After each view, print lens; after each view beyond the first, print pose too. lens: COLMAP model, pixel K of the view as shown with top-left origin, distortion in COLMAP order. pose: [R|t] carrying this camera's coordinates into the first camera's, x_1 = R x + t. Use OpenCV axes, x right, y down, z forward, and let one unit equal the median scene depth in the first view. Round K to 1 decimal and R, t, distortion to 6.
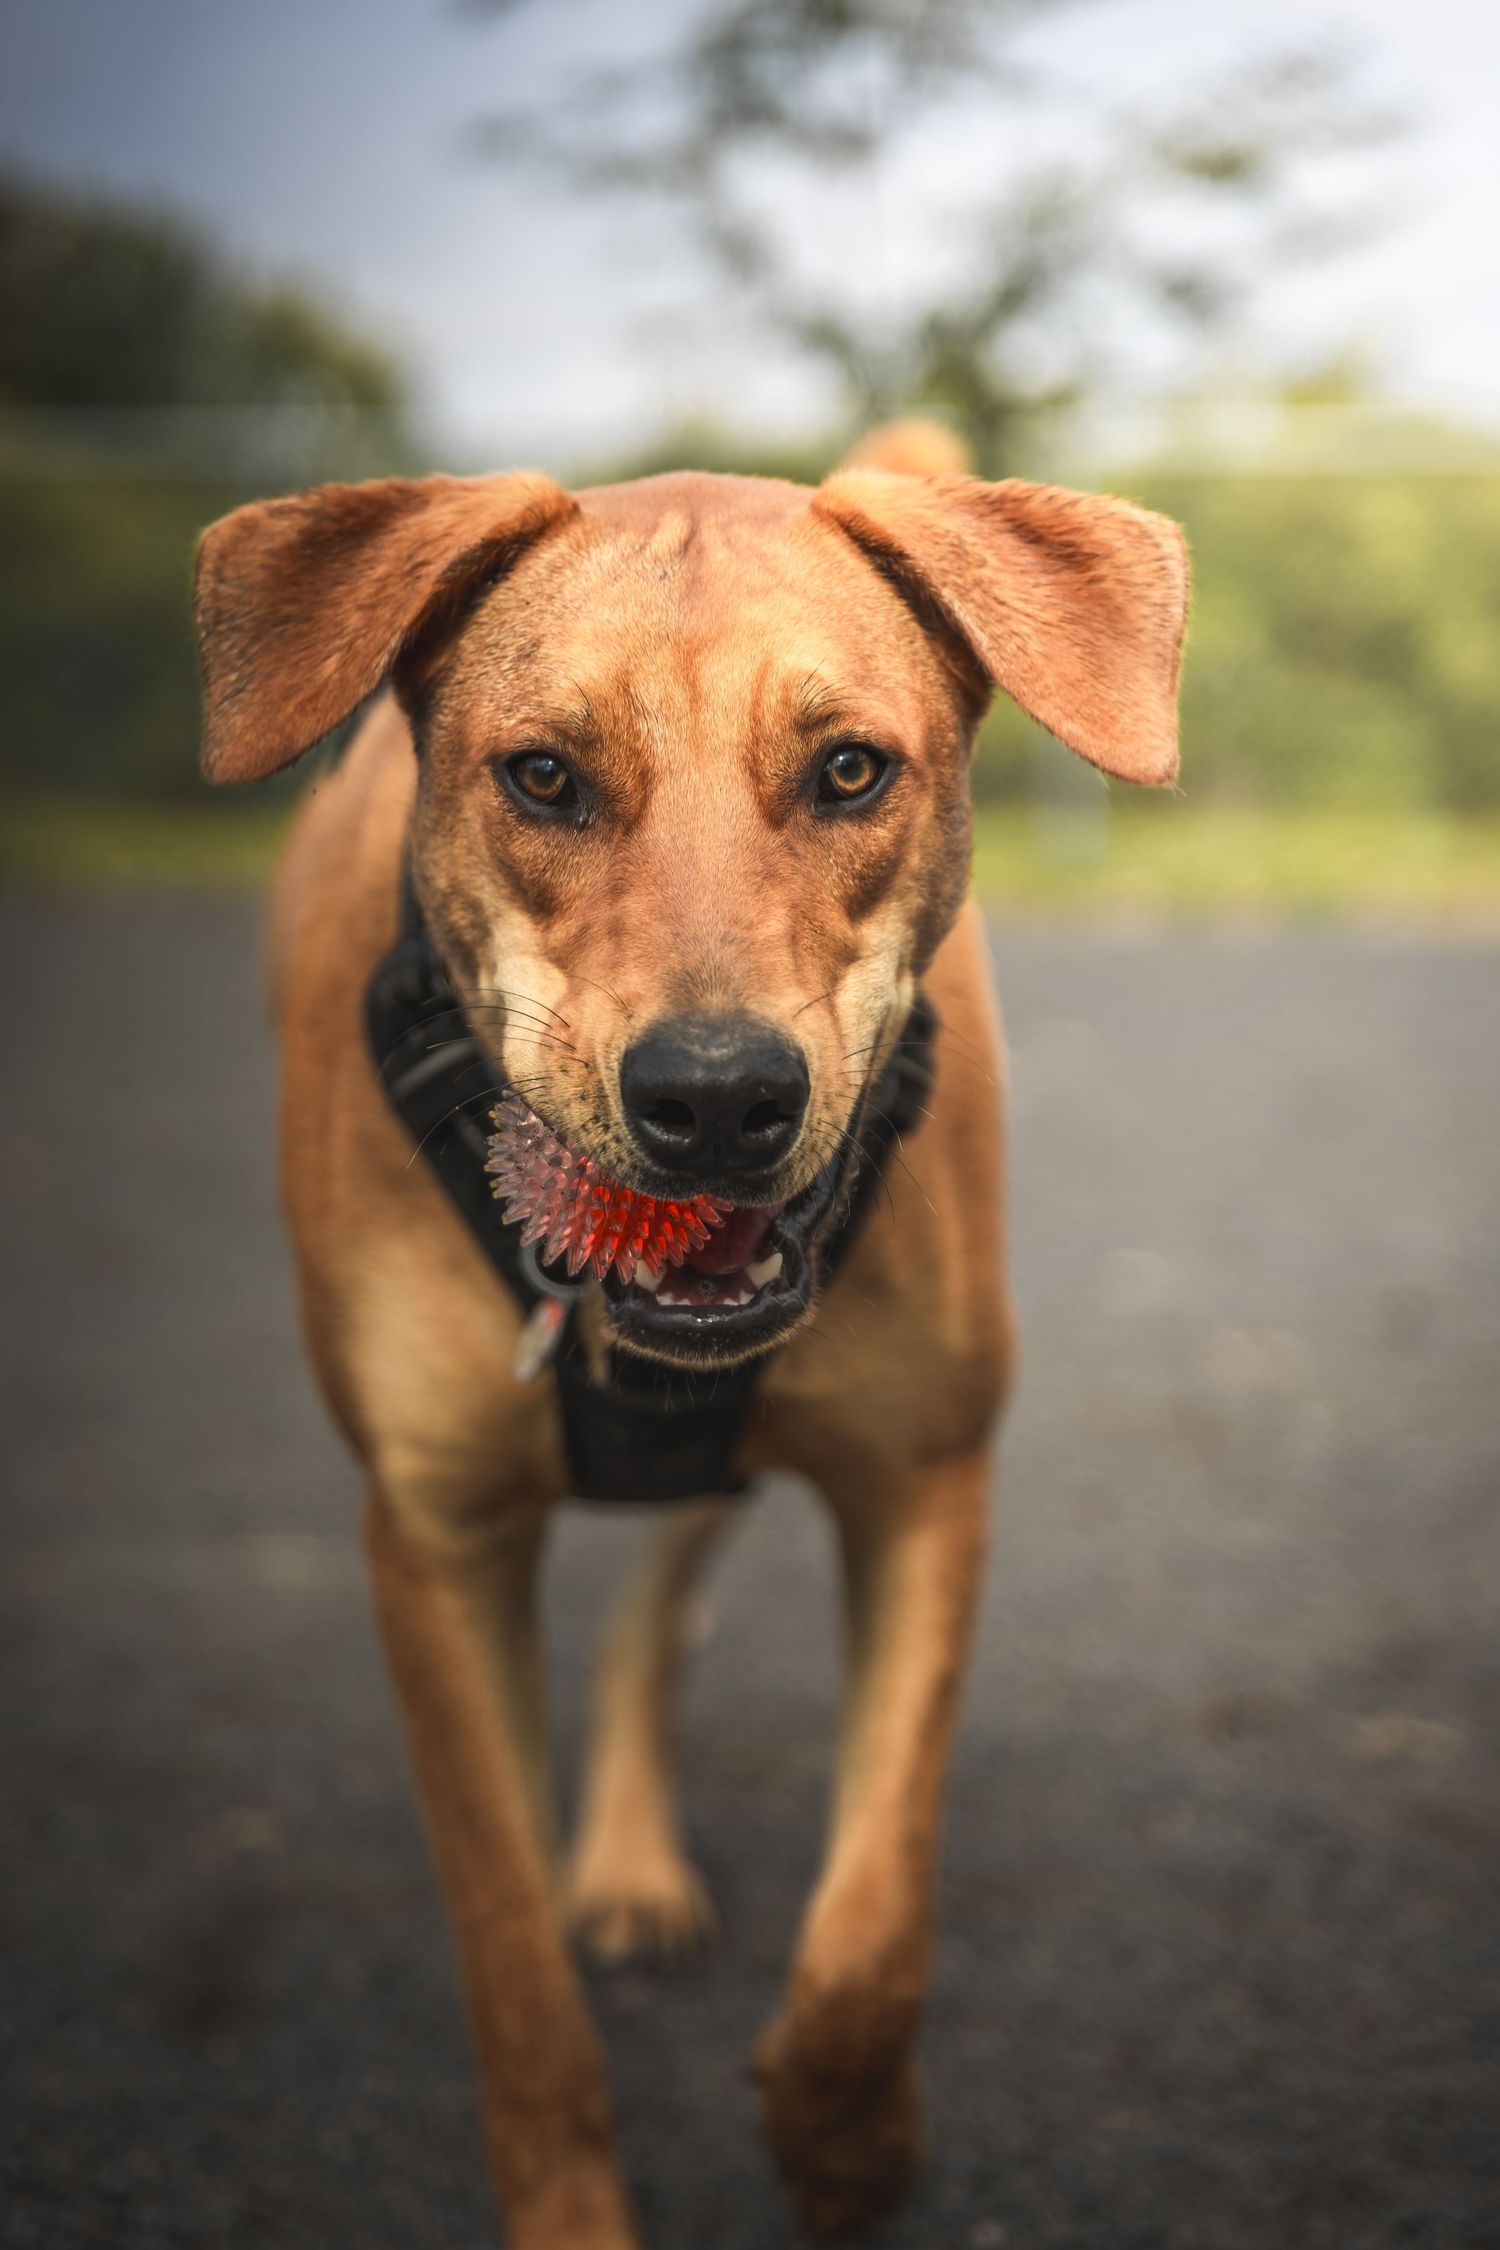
lens RADIAL K [[7240.4, 0, 754.5], [0, 7240.4, 984.3], [0, 0, 1]] dist [1.773286, 0.094291]
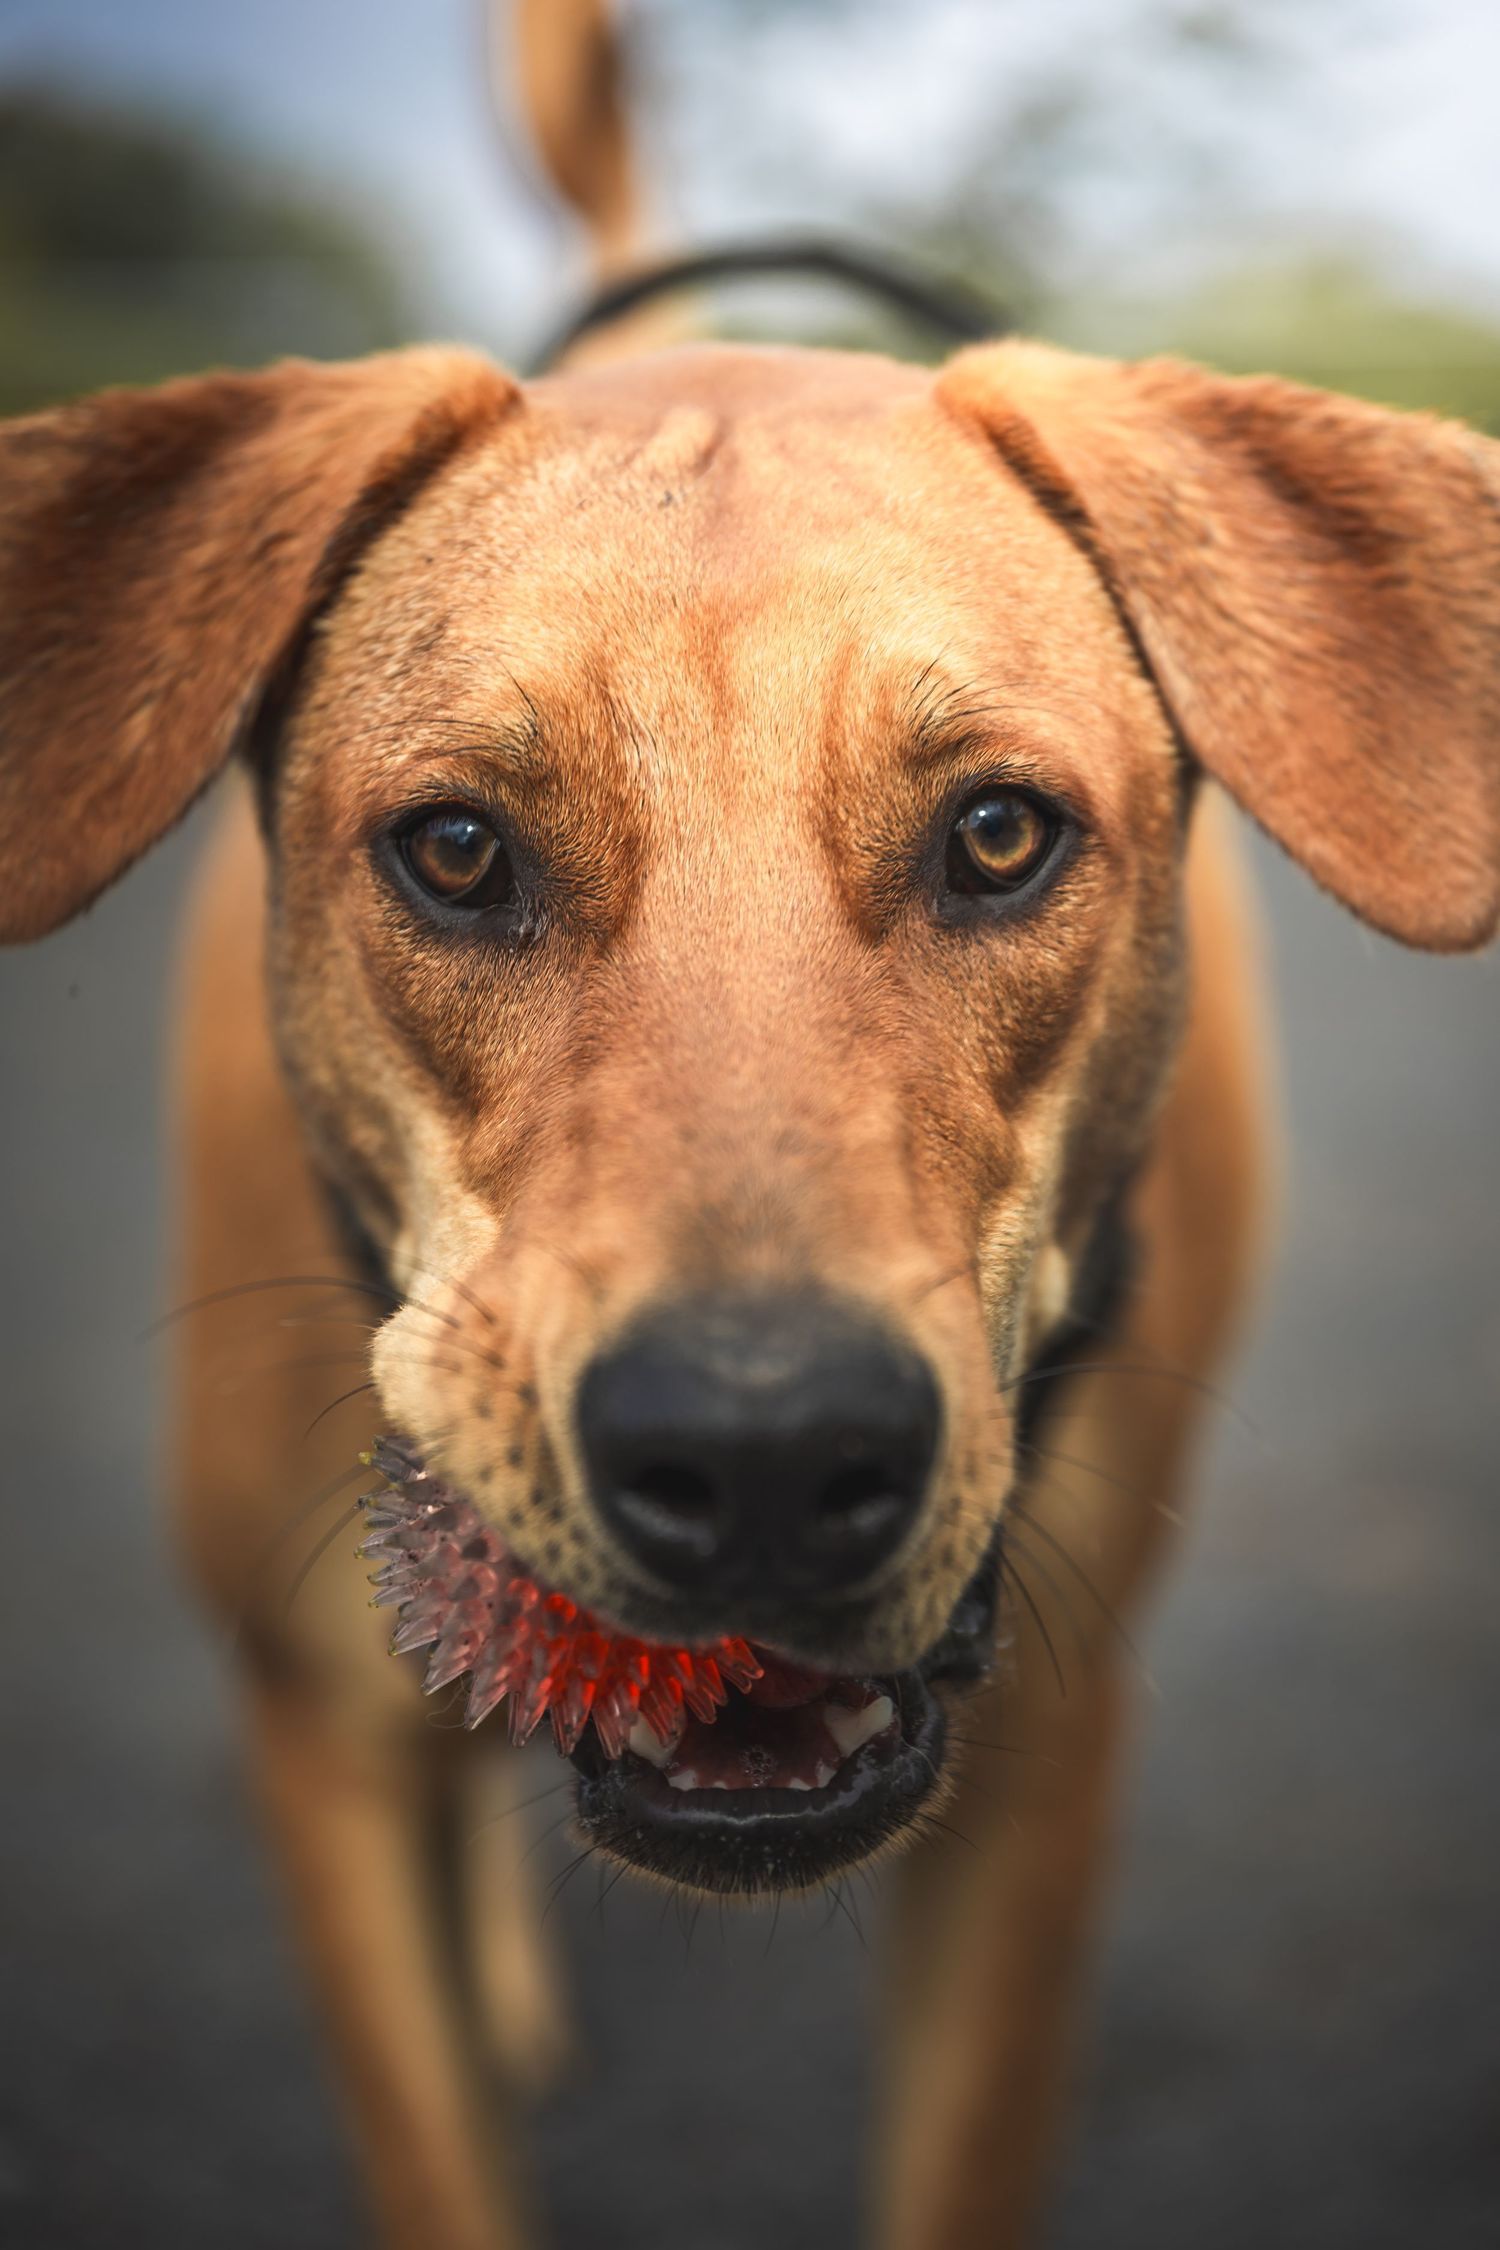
lens RADIAL K [[7240.4, 0, 754.5], [0, 7240.4, 984.3], [0, 0, 1]] dist [1.773286, 0.094291]
pose [[0.999895, -0.008542, -0.011736, 0.000652], [0.008041, 0.999080, -0.042133, 0.005134], [0.012085, 0.042034, 0.999043, 0.431444]]
